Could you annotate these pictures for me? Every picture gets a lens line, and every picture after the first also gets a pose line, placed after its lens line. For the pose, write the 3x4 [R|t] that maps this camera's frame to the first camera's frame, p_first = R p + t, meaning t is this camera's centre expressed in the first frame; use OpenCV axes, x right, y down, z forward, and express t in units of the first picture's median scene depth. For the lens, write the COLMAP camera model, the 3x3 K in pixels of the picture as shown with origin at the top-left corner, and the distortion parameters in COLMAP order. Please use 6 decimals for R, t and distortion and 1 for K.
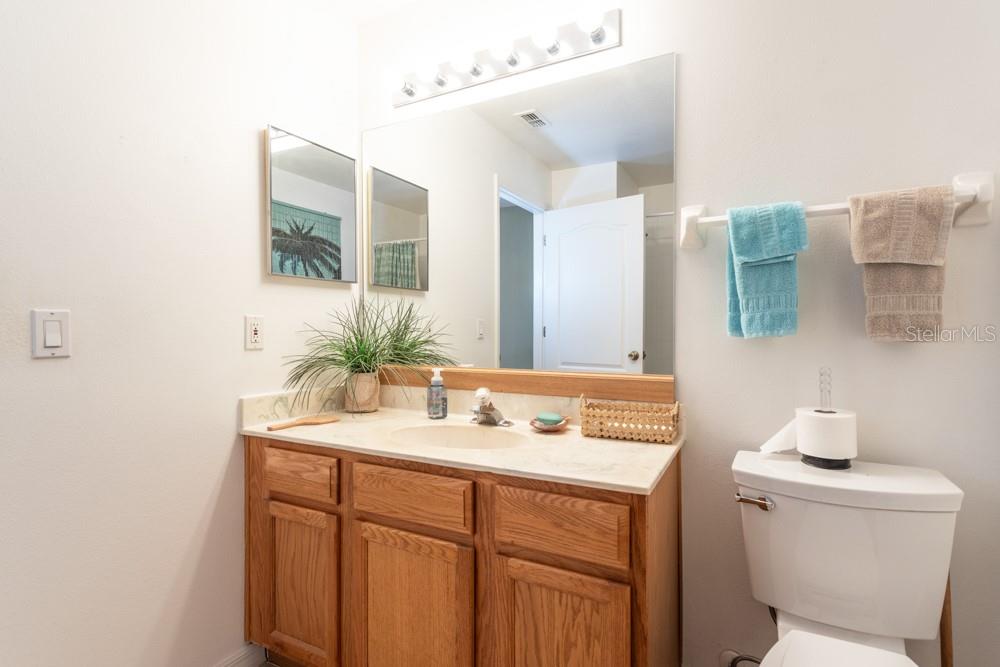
lens RADIAL K [[481.3, 0, 494.8], [0, 481.3, 332.2], [0, 0, 1]] dist [-0.000288, 0.000193]
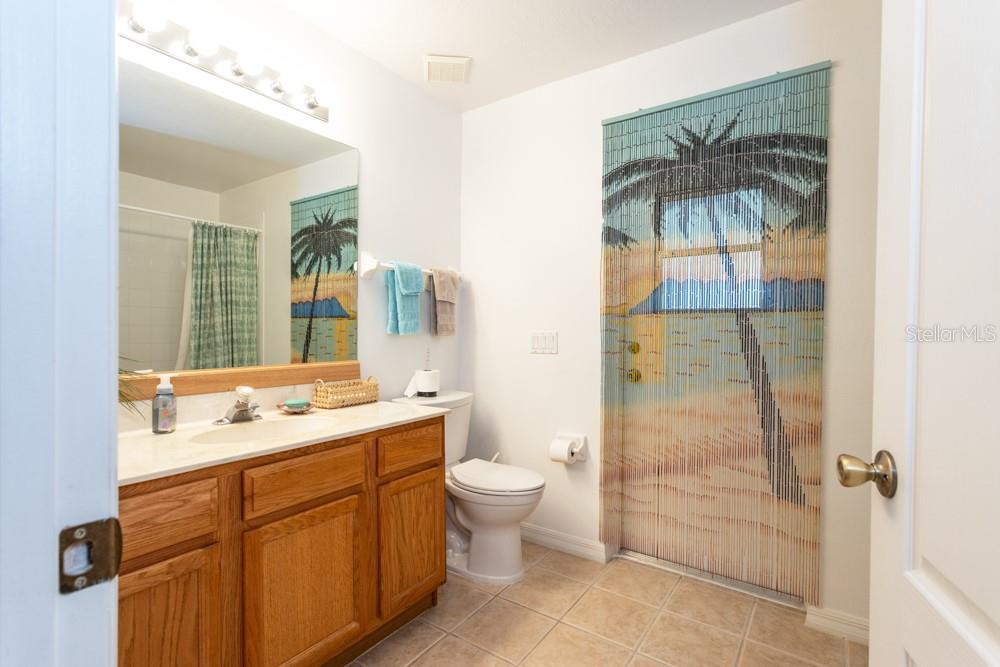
lens RADIAL K [[481.3, 0, 496.3], [0, 481.3, 333.3], [0, 0, 1]] dist [-0.000288, 0.000193]
pose [[0.120734, -0.001817, 0.992683, -1.176201], [0.001947, 0.999997, 0.001593, 0.003468], [-0.992683, 0.001740, 0.120738, 0.411621]]
